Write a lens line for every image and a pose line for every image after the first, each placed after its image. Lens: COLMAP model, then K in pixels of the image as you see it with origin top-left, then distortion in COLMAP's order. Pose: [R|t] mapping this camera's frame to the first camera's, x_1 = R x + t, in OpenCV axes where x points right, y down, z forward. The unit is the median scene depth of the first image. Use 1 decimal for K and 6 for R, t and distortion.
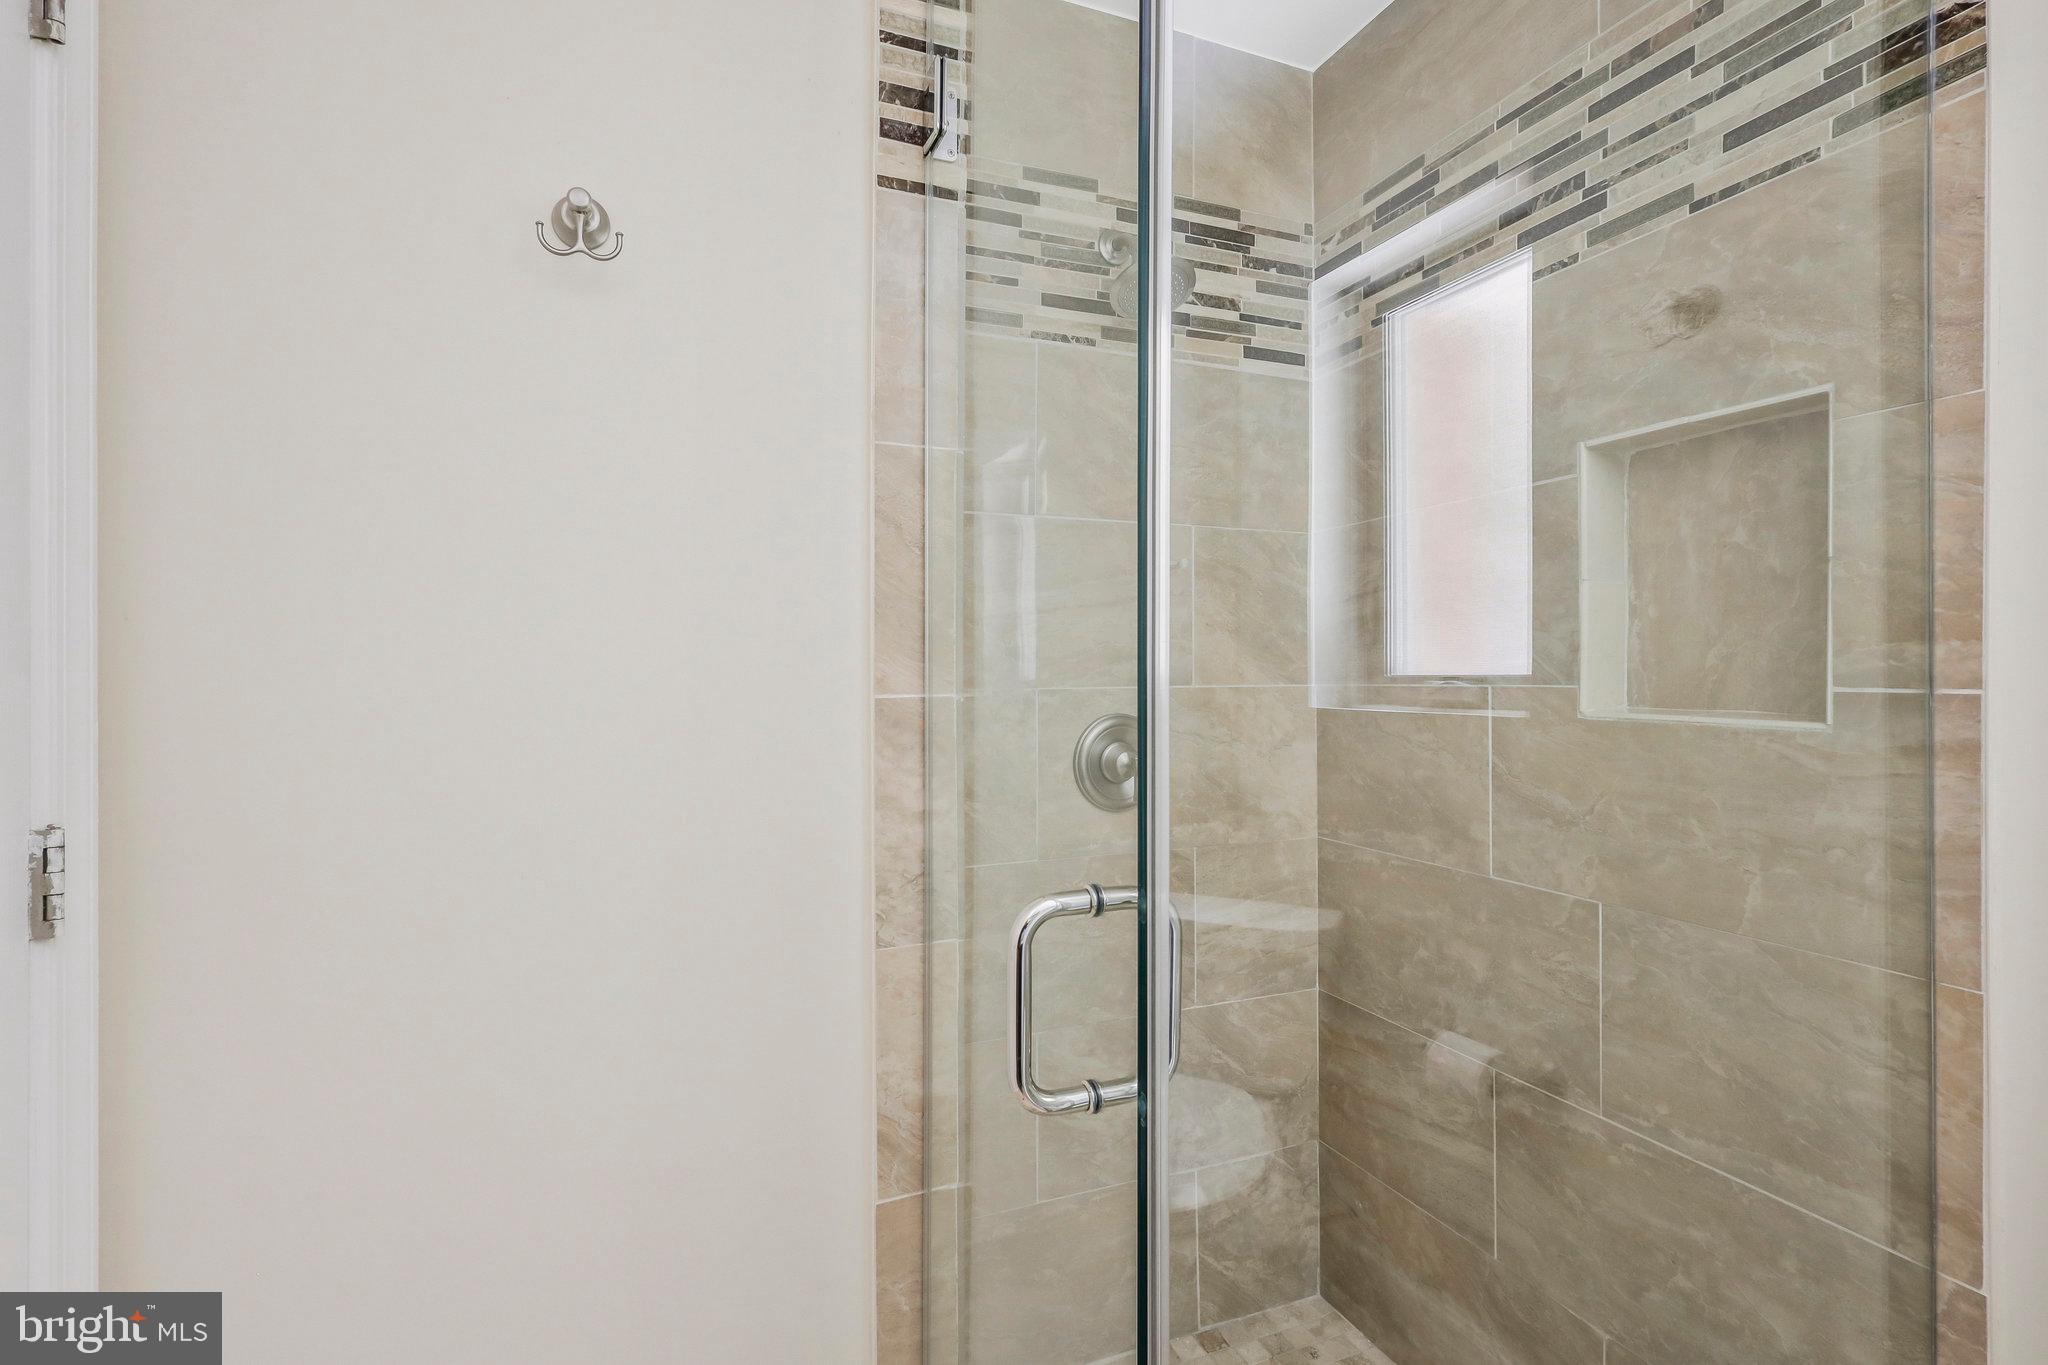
lens RADIAL K [[991.3, 0, 1019.0], [0, 991.3, 676.4], [0, 0, 1]] dist [0.000840, 0.000126]
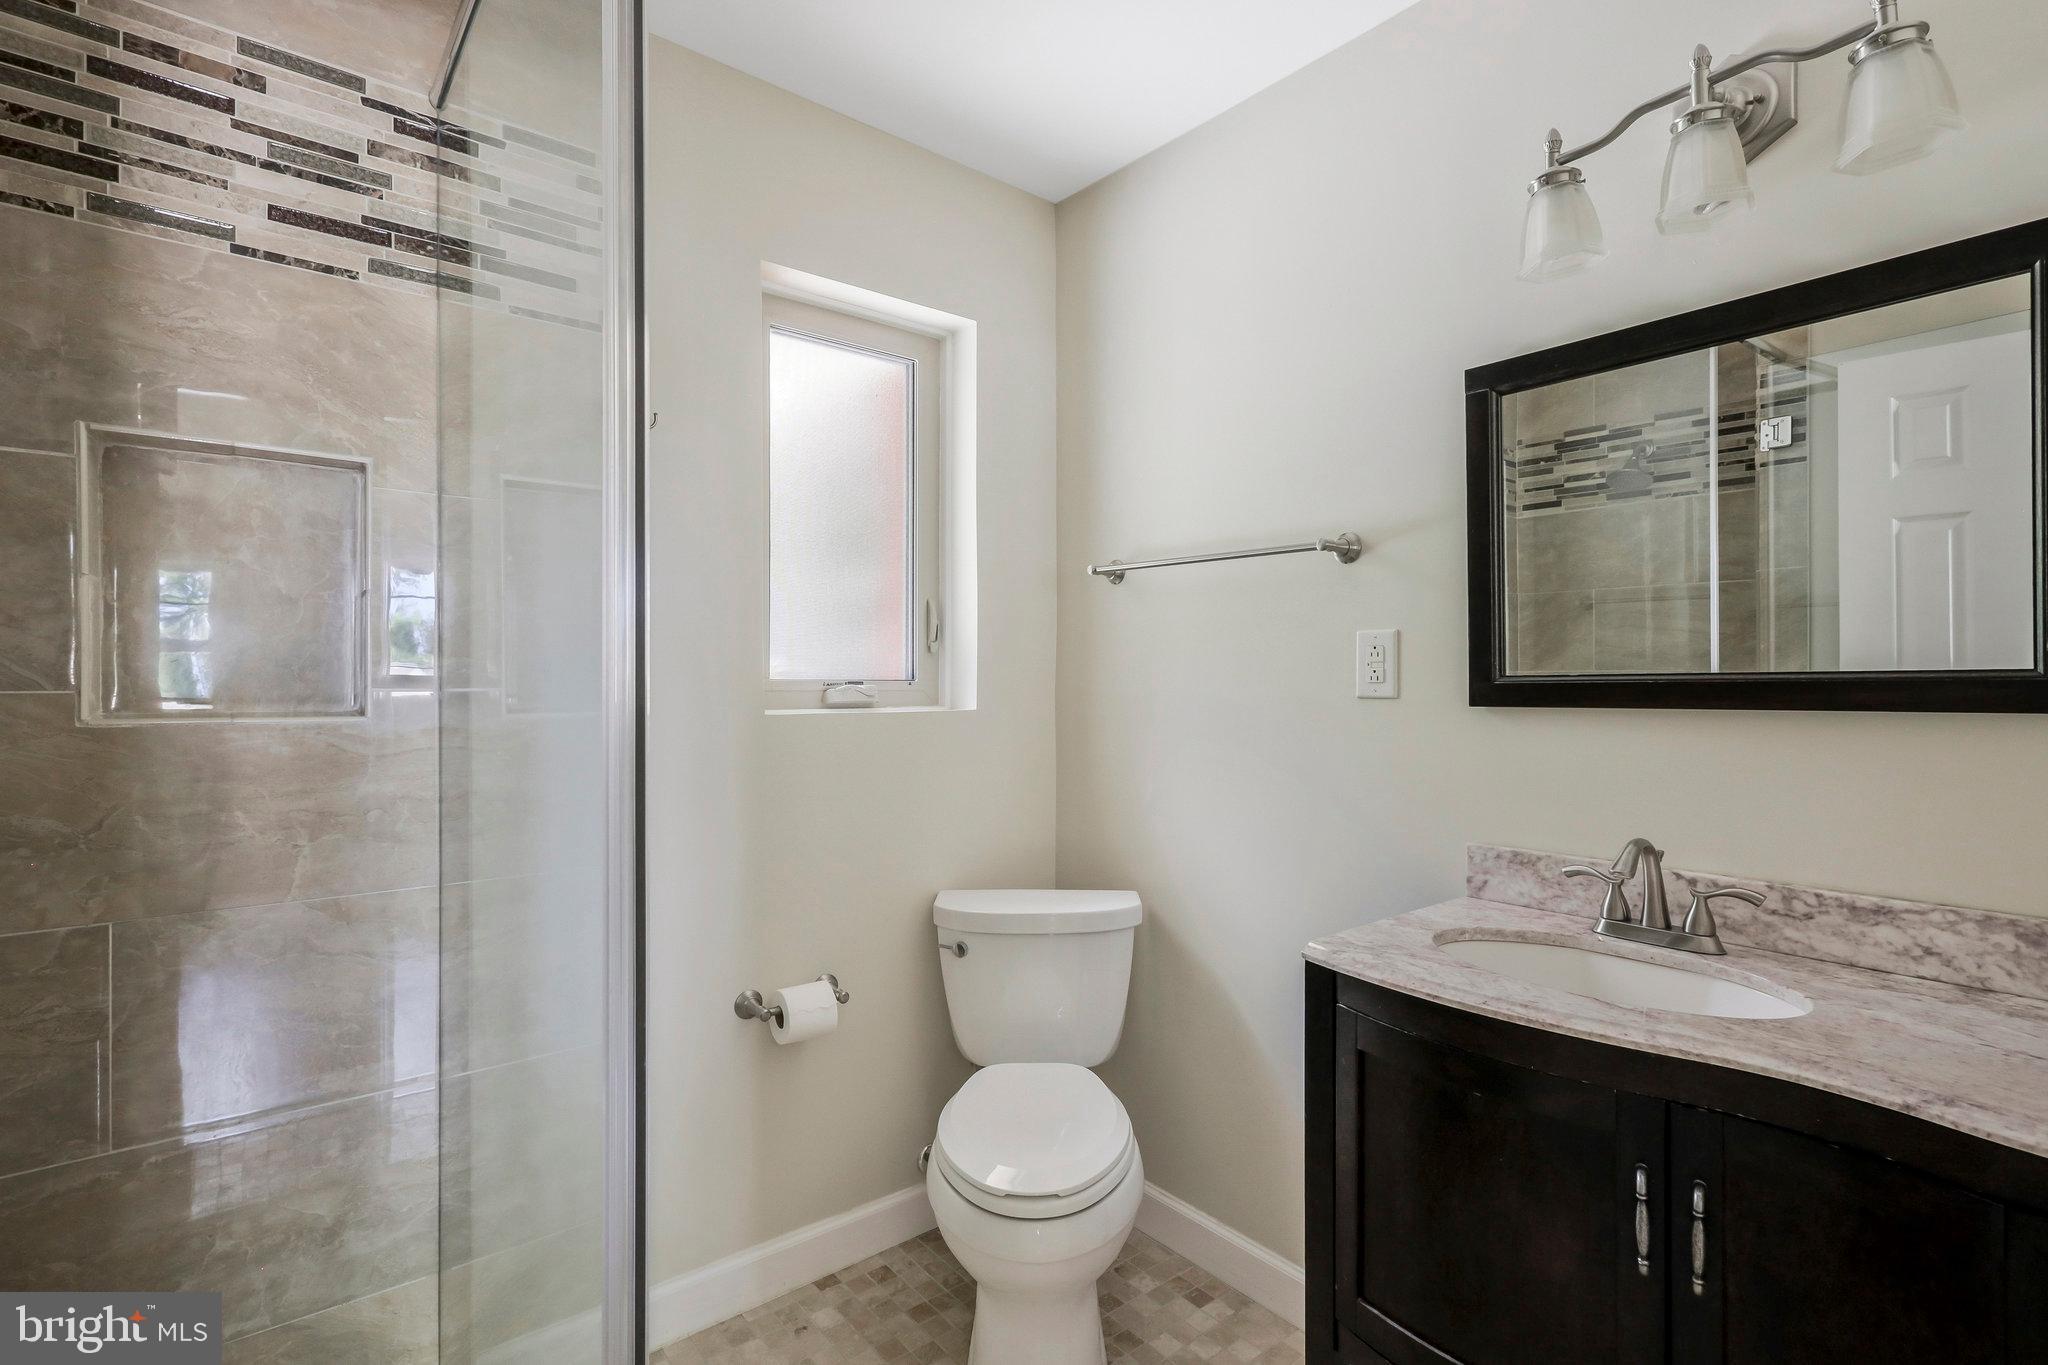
lens RADIAL K [[957.5, 0, 1014.7], [0, 957.5, 672.5], [0, 0, 1]] dist [0.004260, 0.000544]
pose [[-0.307420, 0.001849, 0.951572, -0.603909], [-0.001630, 0.999996, -0.002469, -0.007869], [-0.951573, -0.002310, -0.307415, 0.528071]]
